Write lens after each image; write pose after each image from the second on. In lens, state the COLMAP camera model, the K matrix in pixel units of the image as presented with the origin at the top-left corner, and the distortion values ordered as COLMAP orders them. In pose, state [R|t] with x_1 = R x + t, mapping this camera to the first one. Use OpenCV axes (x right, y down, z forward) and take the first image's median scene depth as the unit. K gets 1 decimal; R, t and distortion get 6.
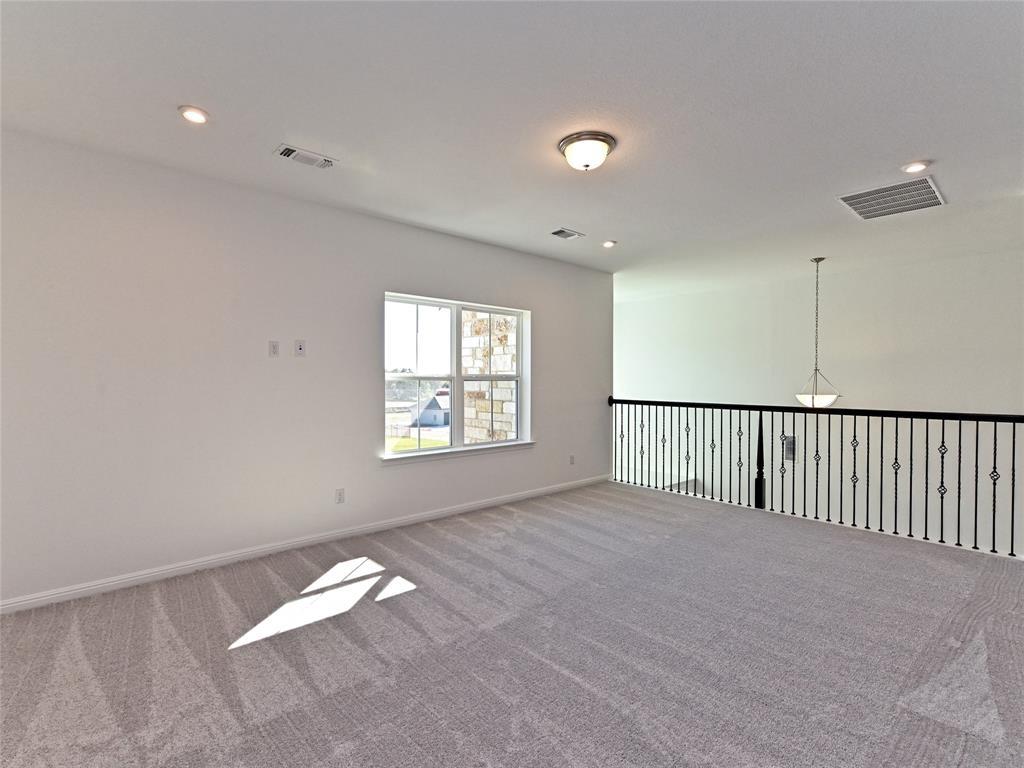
lens RADIAL K [[506.8, 0, 510.3], [0, 506.8, 384.9], [0, 0, 1]] dist [0.007103, 0.000073]
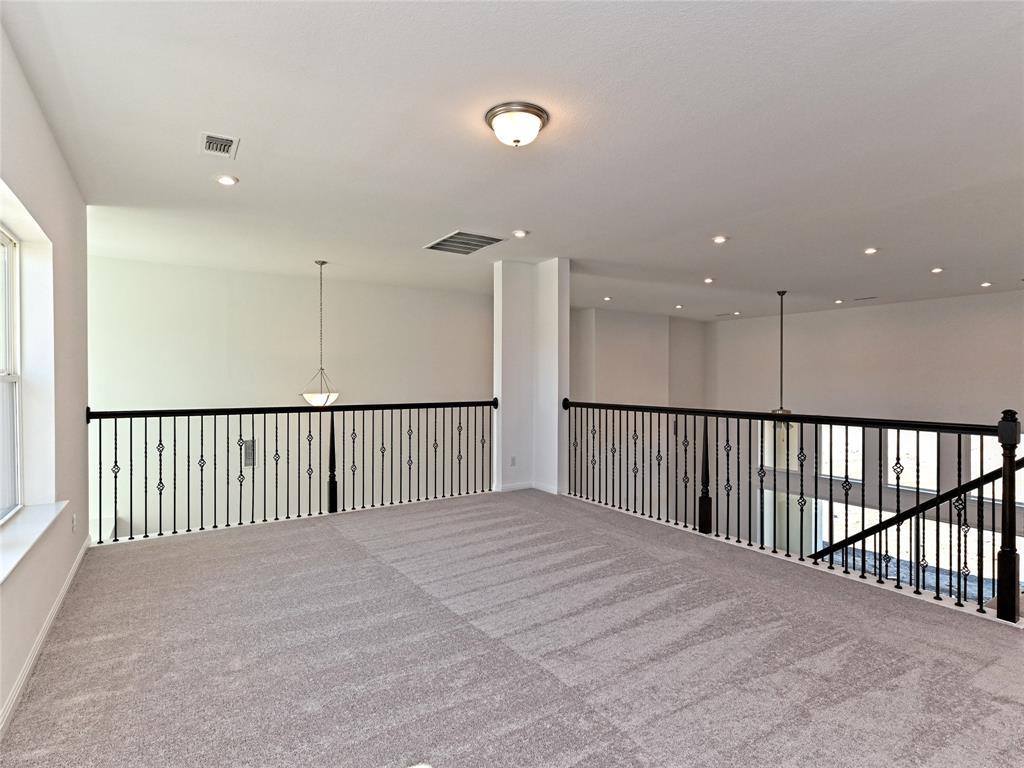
lens RADIAL K [[536.7, 0, 509.6], [0, 536.7, 380.0], [0, 0, 1]] dist [0.002854, 0.001906]
pose [[0.150416, -0.006131, 0.988604, -0.406235], [0.012743, 0.999910, 0.004262, -0.007400], [-0.988541, 0.011956, 0.150480, 0.448783]]
